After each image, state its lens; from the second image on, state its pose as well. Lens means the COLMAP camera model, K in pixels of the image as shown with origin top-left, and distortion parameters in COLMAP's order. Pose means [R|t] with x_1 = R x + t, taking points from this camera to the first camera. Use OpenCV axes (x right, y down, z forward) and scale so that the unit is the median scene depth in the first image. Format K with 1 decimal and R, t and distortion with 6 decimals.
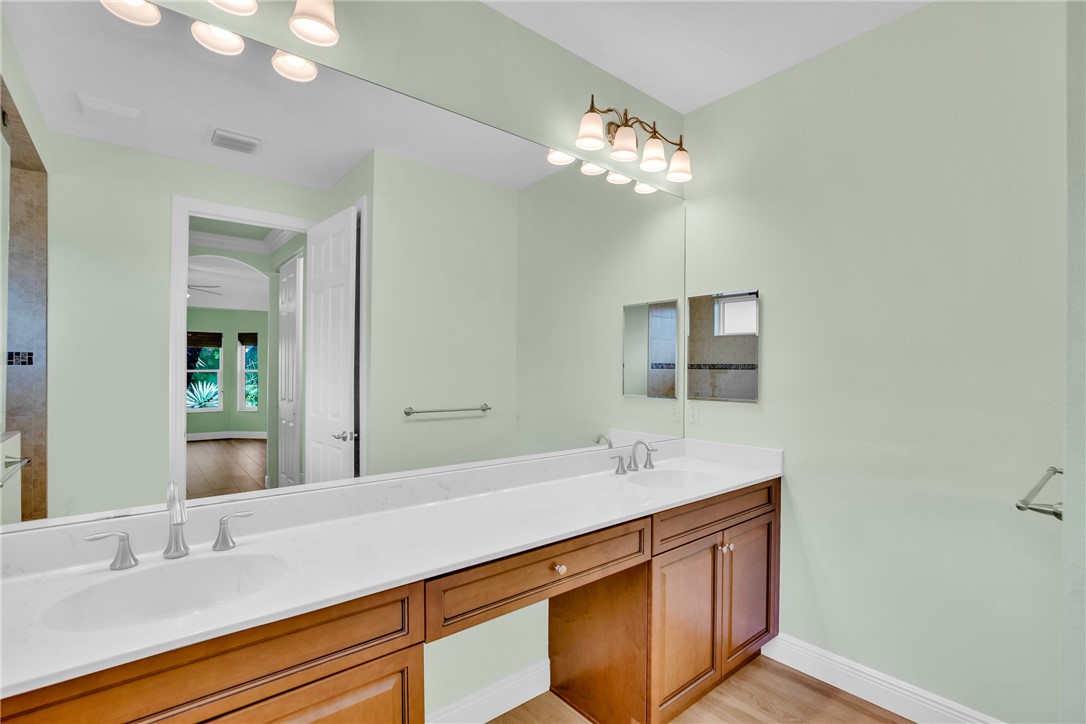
lens RADIAL K [[496.6, 0, 539.5], [0, 496.6, 365.9], [0, 0, 1]] dist [-0.027632, 0.006427]
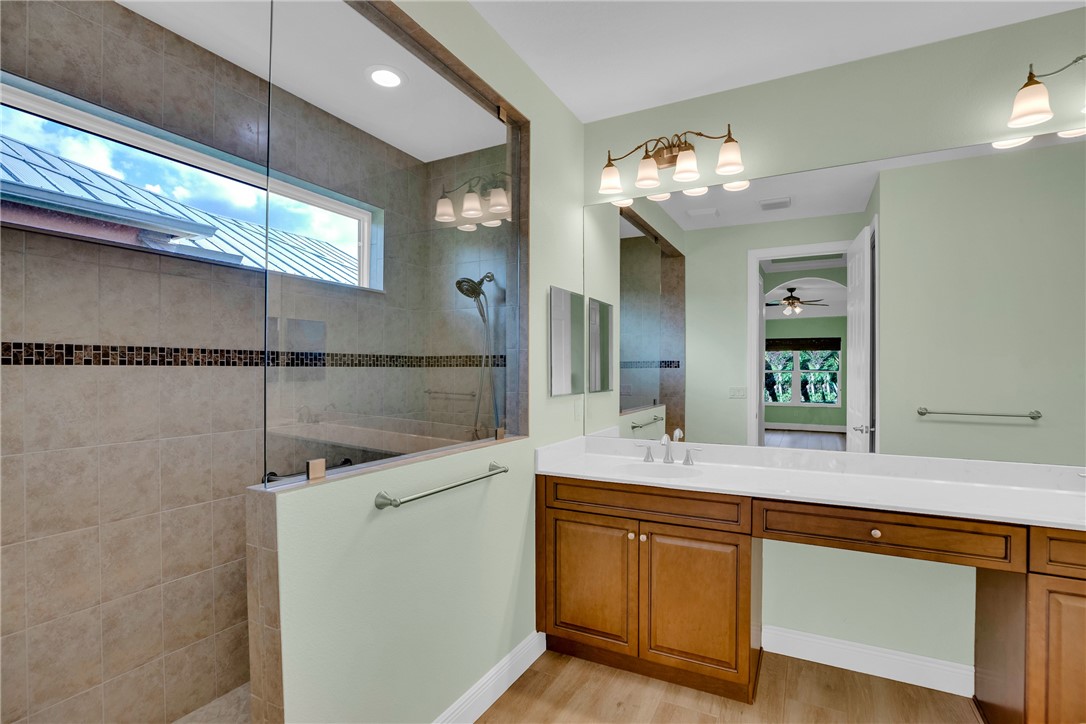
lens RADIAL K [[496.6, 0, 564.0], [0, 496.6, 363.4], [0, 0, 1]] dist [-0.027632, 0.006427]
pose [[0.402083, -0.014997, -0.915480, 0.526998], [0.008909, 0.999883, -0.012467, -0.002493], [0.915560, -0.003143, 0.402169, -0.126146]]
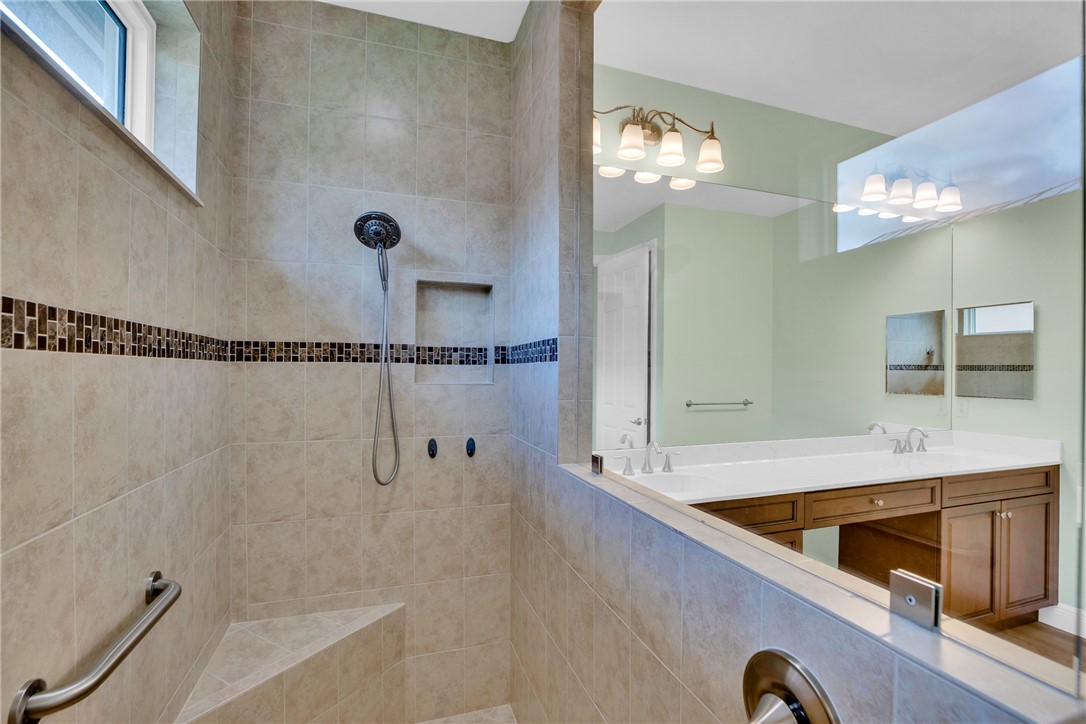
lens RADIAL K [[496.6, 0, 547.3], [0, 496.6, 364.9], [0, 0, 1]] dist [-0.027632, 0.006427]
pose [[0.940258, -0.004697, -0.340431, -0.245778], [0.002832, 0.999978, -0.005975, -0.002044], [0.340452, 0.004654, 0.940250, -0.467541]]
